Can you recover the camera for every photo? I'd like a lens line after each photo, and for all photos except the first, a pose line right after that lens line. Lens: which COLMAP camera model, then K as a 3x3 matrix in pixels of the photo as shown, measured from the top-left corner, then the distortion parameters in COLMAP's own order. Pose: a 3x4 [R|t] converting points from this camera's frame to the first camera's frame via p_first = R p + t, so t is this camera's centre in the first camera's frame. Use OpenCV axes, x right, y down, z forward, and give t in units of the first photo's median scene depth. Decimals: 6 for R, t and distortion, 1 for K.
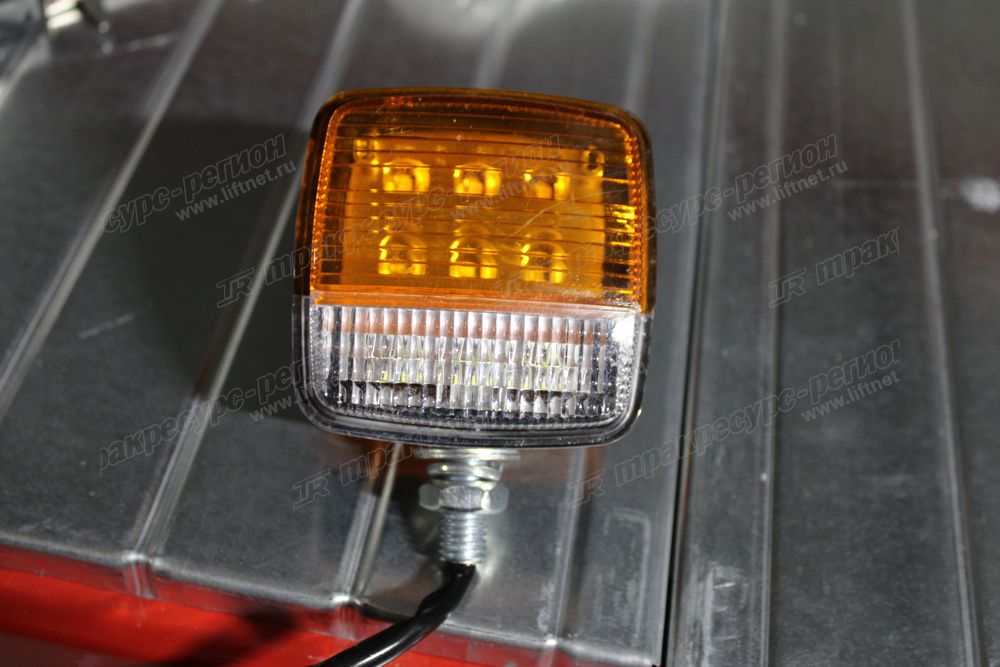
lens RADIAL K [[1221.2, 0, 500.0], [0, 1221.2, 333.5], [0, 0, 1]] dist [-0.091552, 0.140431]
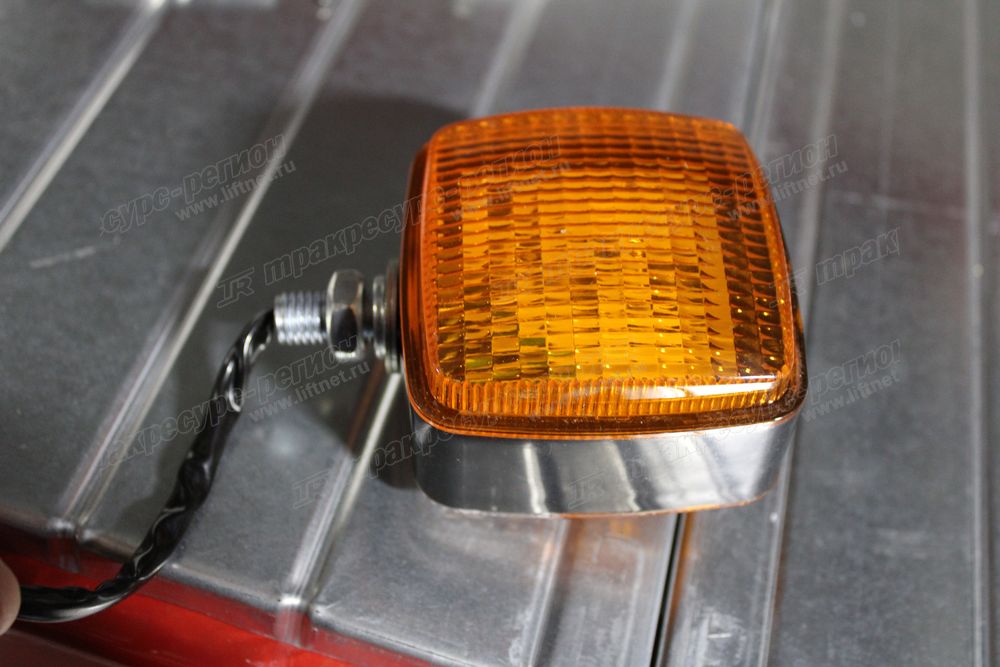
lens RADIAL K [[1221.2, 0, 500.0], [0, 1221.2, 333.5], [0, 0, 1]] dist [-0.091552, 0.140431]
pose [[0.991677, 0.125633, 0.028166, -0.028223], [-0.126301, 0.991718, 0.023330, -0.013214], [-0.025001, -0.026693, 0.999331, 0.116730]]
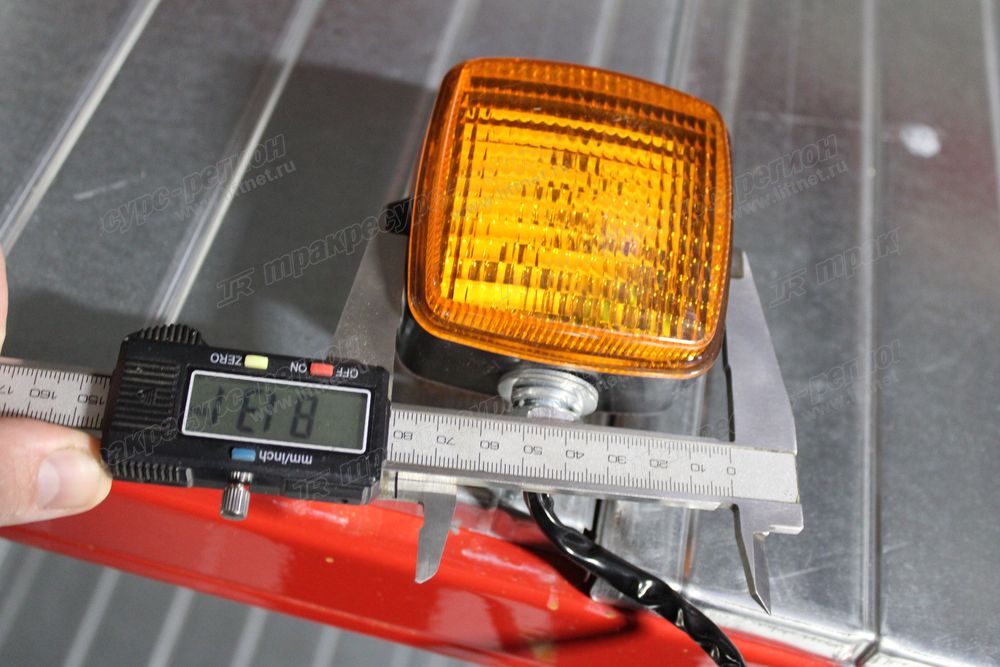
lens RADIAL K [[1221.2, 0, 500.0], [0, 1221.2, 333.5], [0, 0, 1]] dist [-0.091552, 0.140431]
pose [[0.996106, 0.074982, 0.046385, -0.015439], [-0.077137, 0.995932, 0.046565, 0.047221], [-0.042705, -0.049962, 0.997838, -0.095277]]
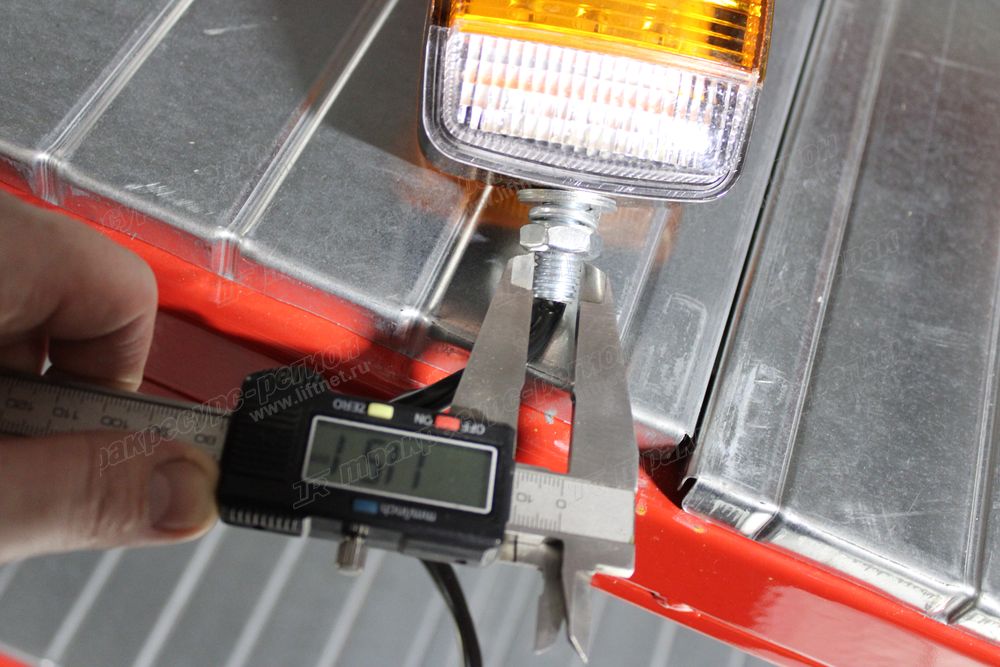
lens RADIAL K [[1221.2, 0, 500.0], [0, 1221.2, 333.5], [0, 0, 1]] dist [-0.091552, 0.140431]
pose [[0.977249, 0.212083, -0.002148, -0.046738], [-0.211241, 0.974178, 0.079709, 0.129042], [0.018998, -0.077442, 0.996816, -0.055888]]
